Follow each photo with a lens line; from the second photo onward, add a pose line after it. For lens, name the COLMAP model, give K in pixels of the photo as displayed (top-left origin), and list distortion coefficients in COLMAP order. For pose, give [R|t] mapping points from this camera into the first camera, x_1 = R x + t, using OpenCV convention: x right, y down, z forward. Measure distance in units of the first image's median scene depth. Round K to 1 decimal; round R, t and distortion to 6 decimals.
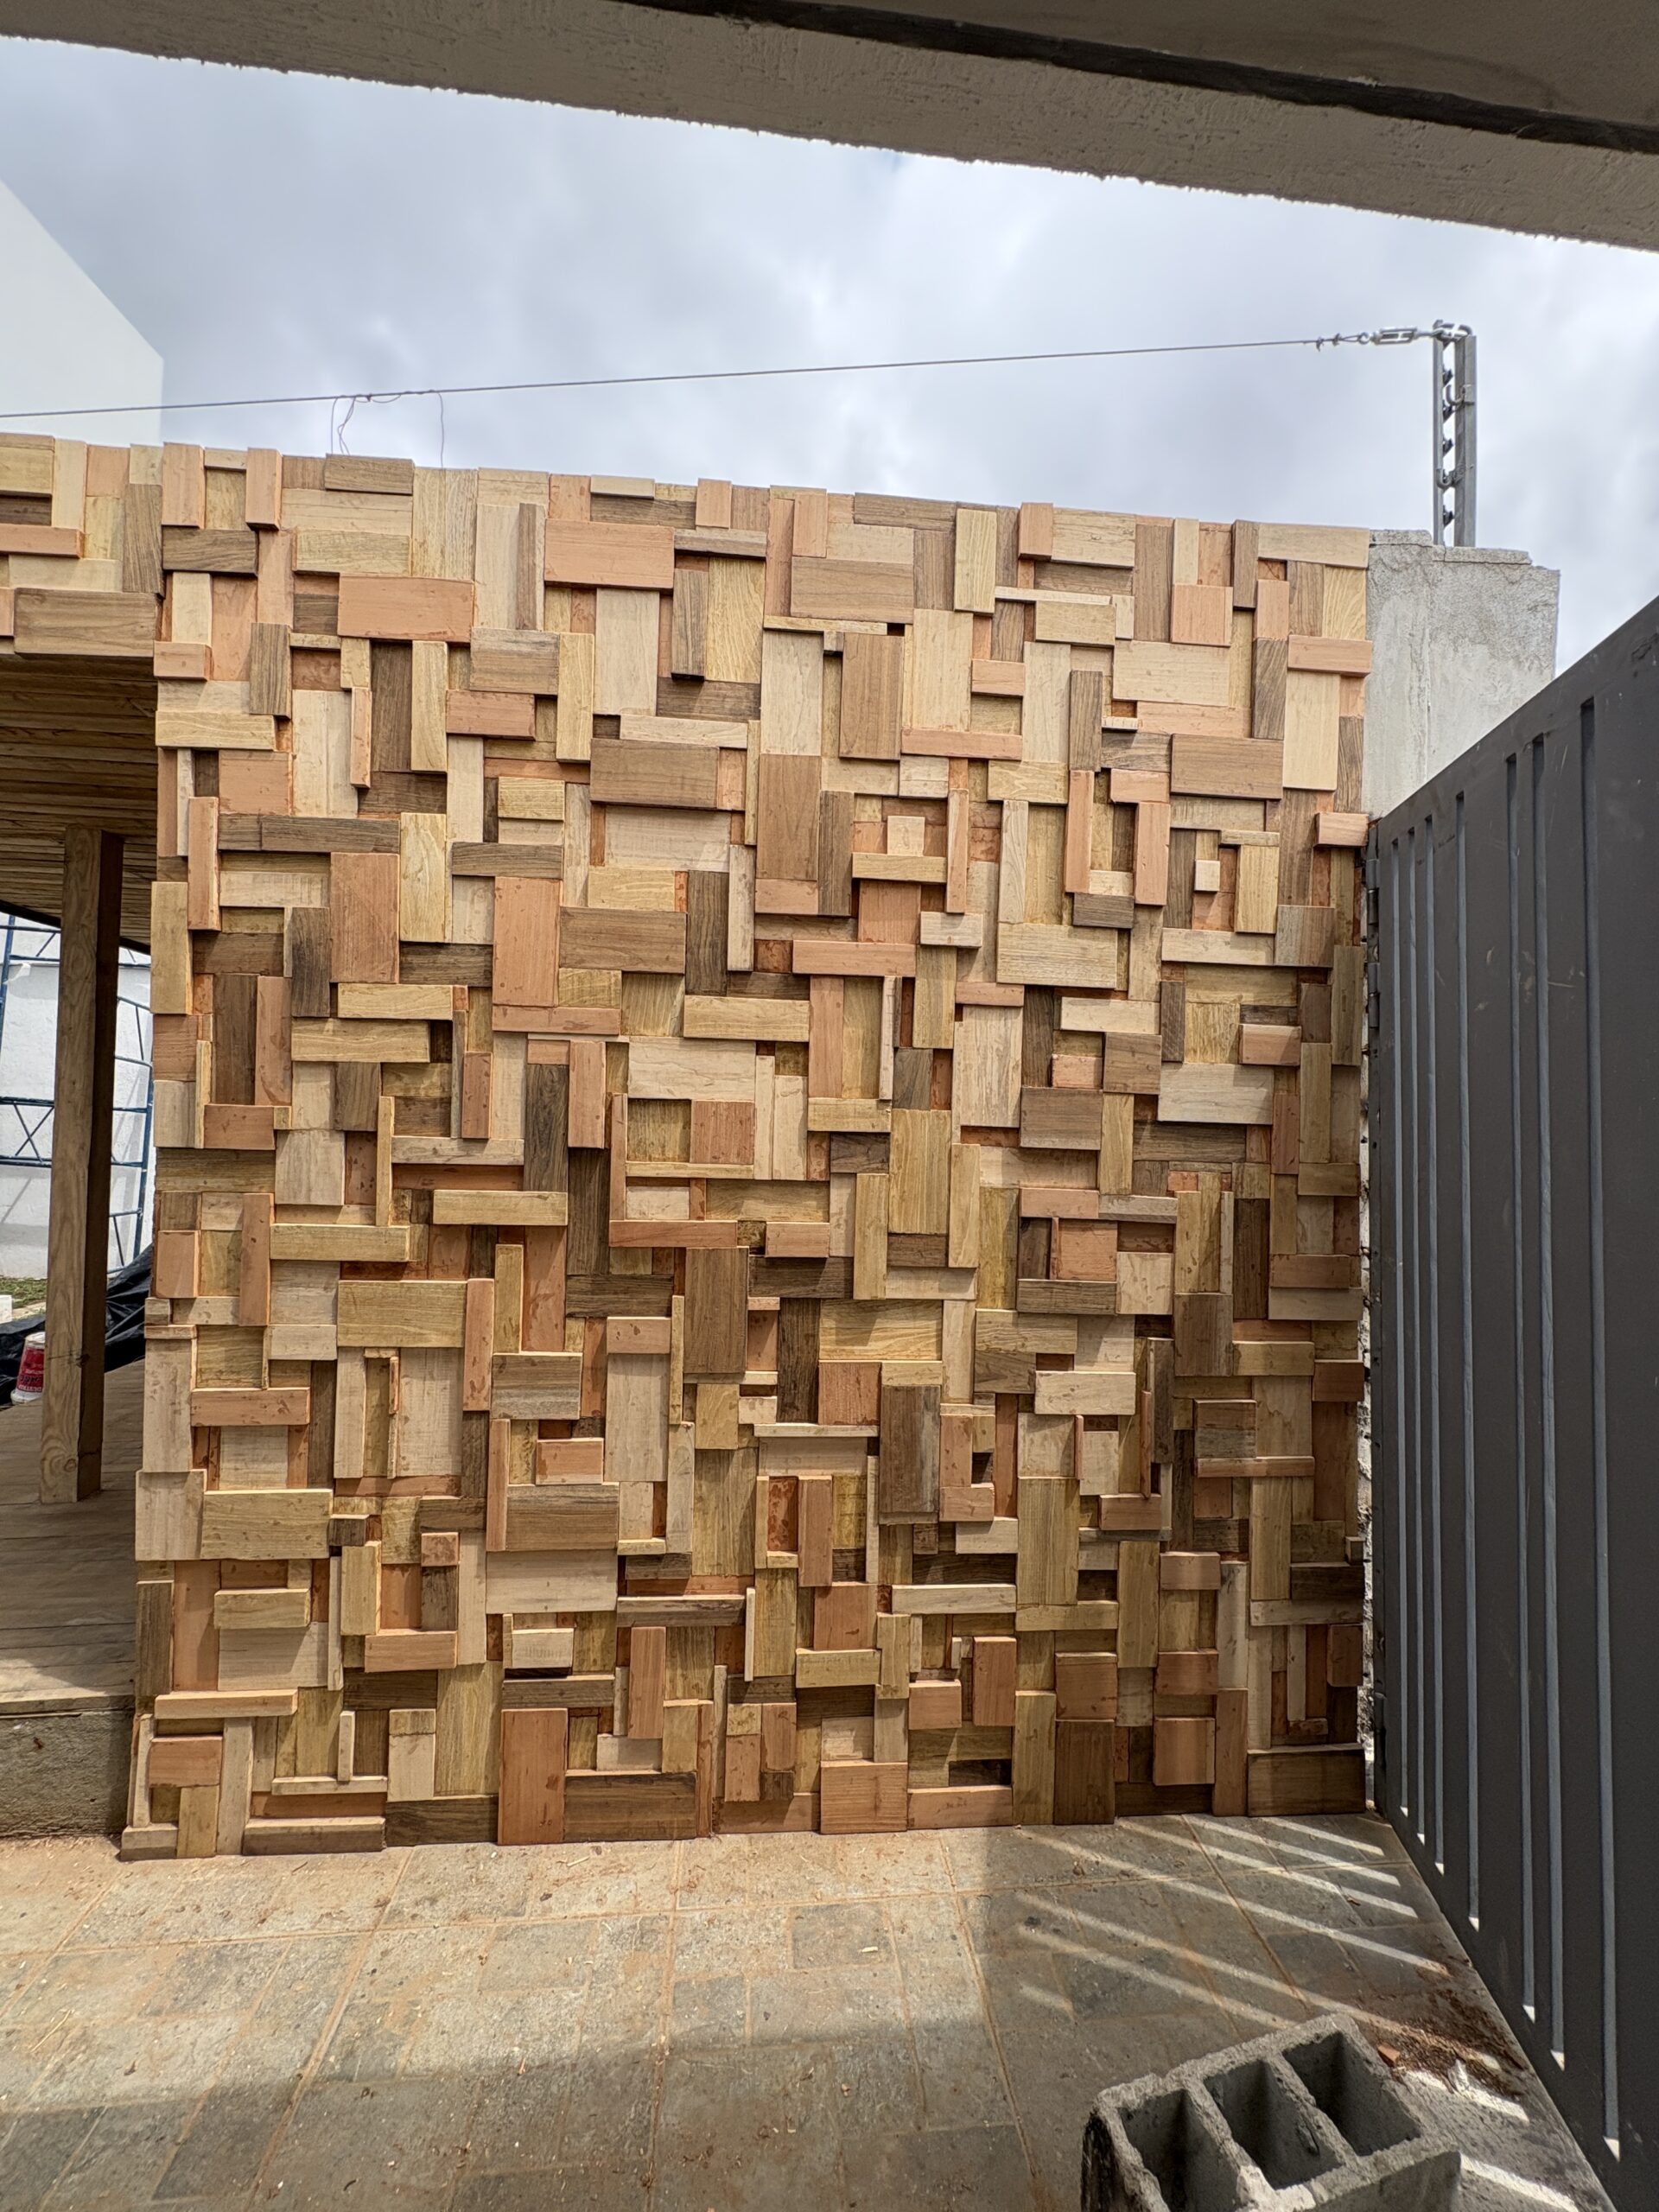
lens RADIAL K [[887.4, 0, 834.8], [0, 887.4, 1110.1], [0, 0, 1]] dist [-0.004021, 0.000348]
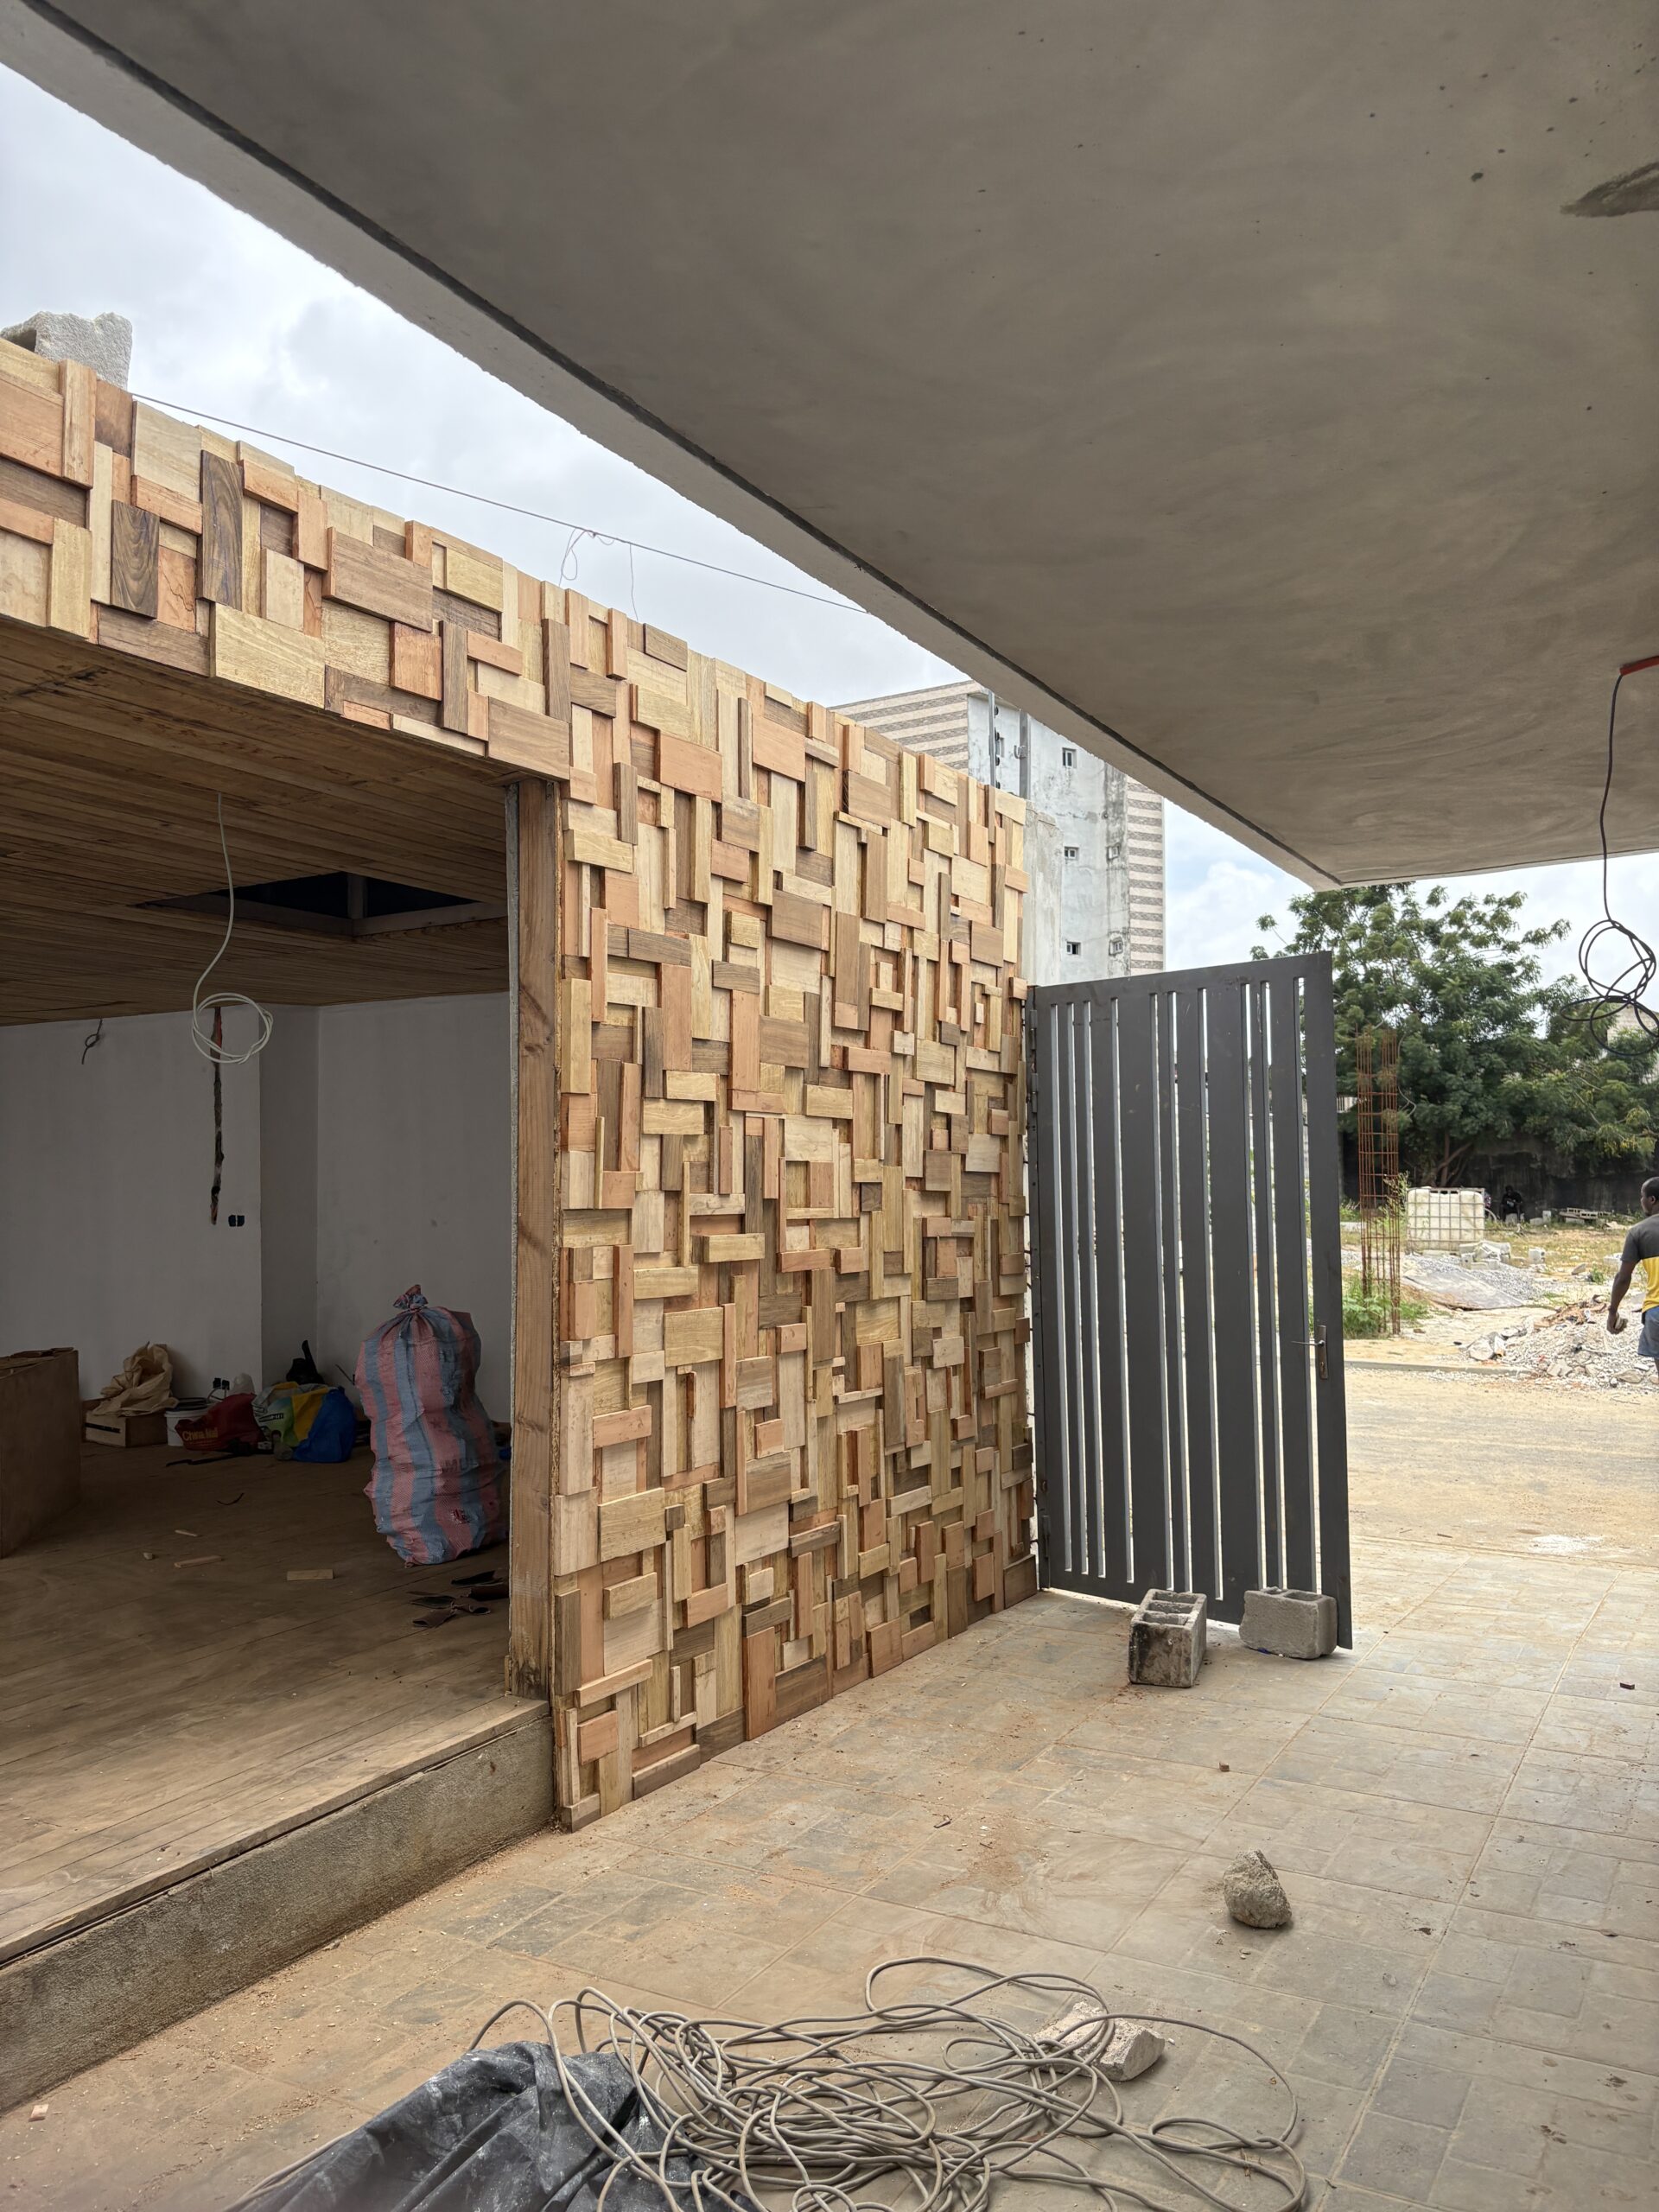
lens RADIAL K [[1683.4, 0, 839.5], [0, 1683.4, 1118.9], [0, 0, 1]] dist [0.067050, -0.070585]
pose [[0.571612, 0.009603, 0.820468, -2.270675], [-0.002000, 0.999945, -0.010310, -0.050934], [-0.820522, 0.004252, 0.571600, -0.511279]]
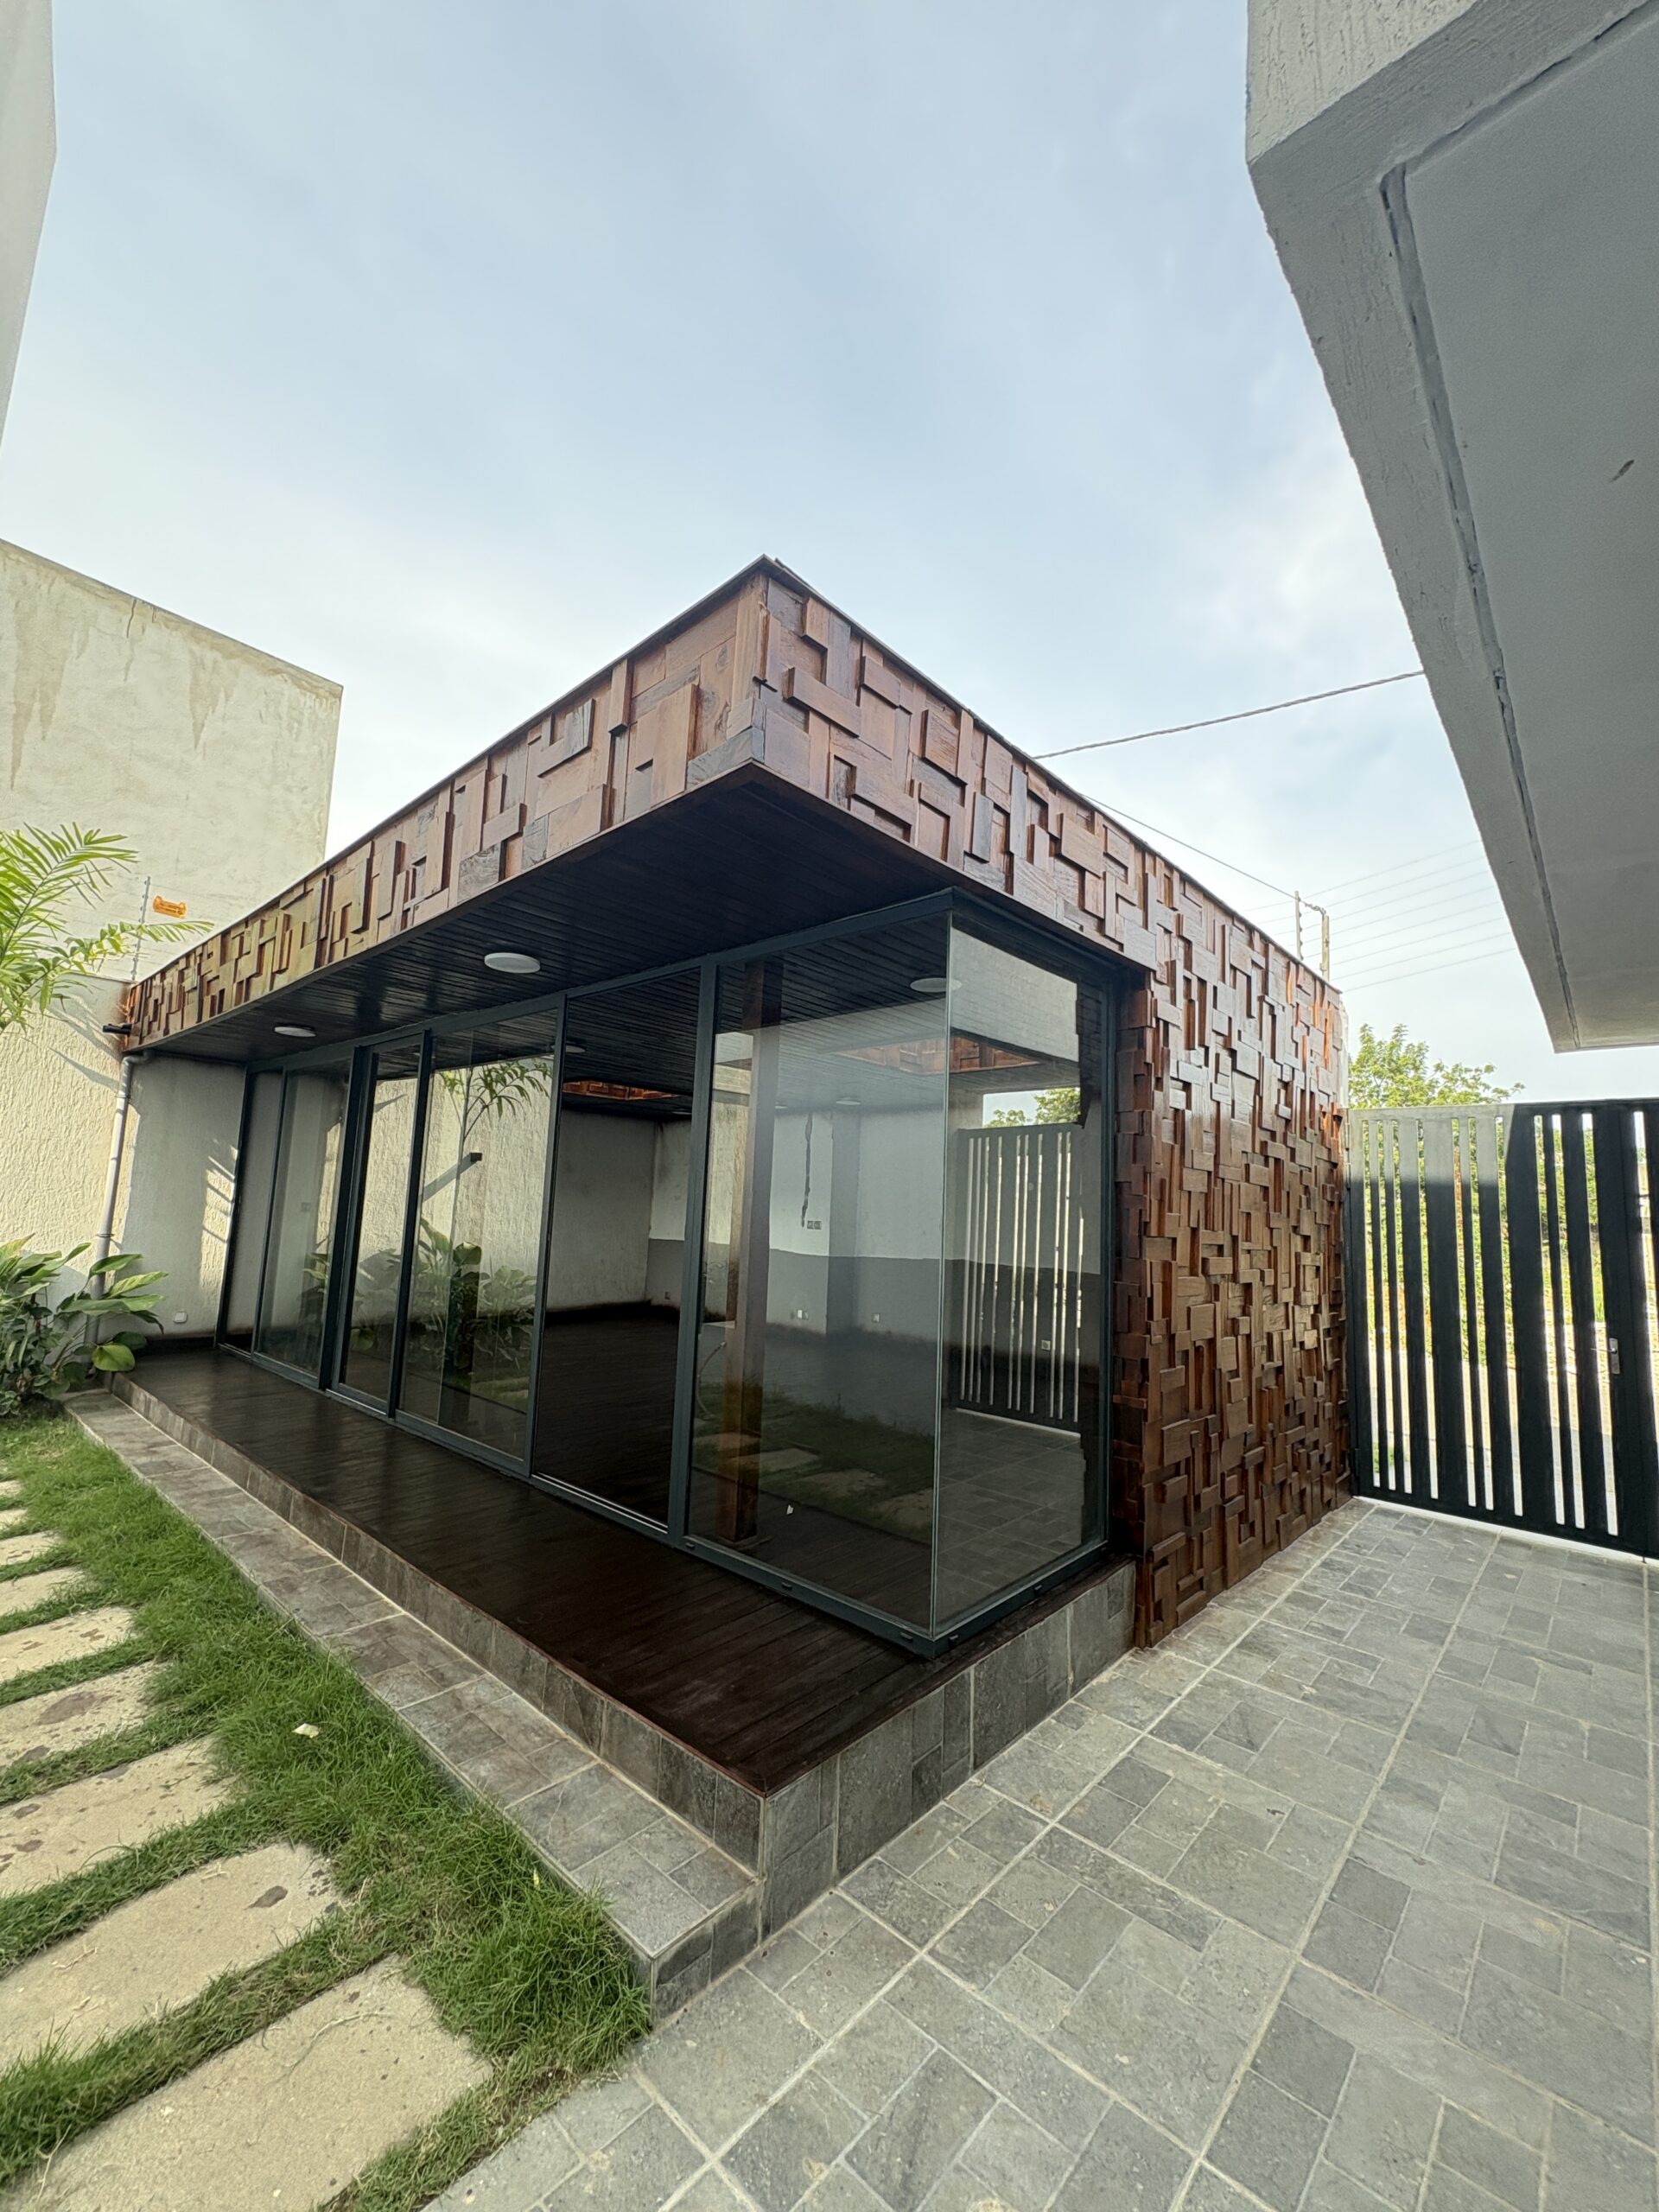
lens RADIAL K [[887.4, 0, 825.6], [0, 887.4, 1103.4], [0, 0, 1]] dist [-0.004021, 0.000348]
pose [[0.733878, 0.099045, 0.672021, -2.399146], [-0.052147, 0.994608, -0.089643, -0.028347], [-0.677276, 0.030743, 0.735086, 0.115552]]
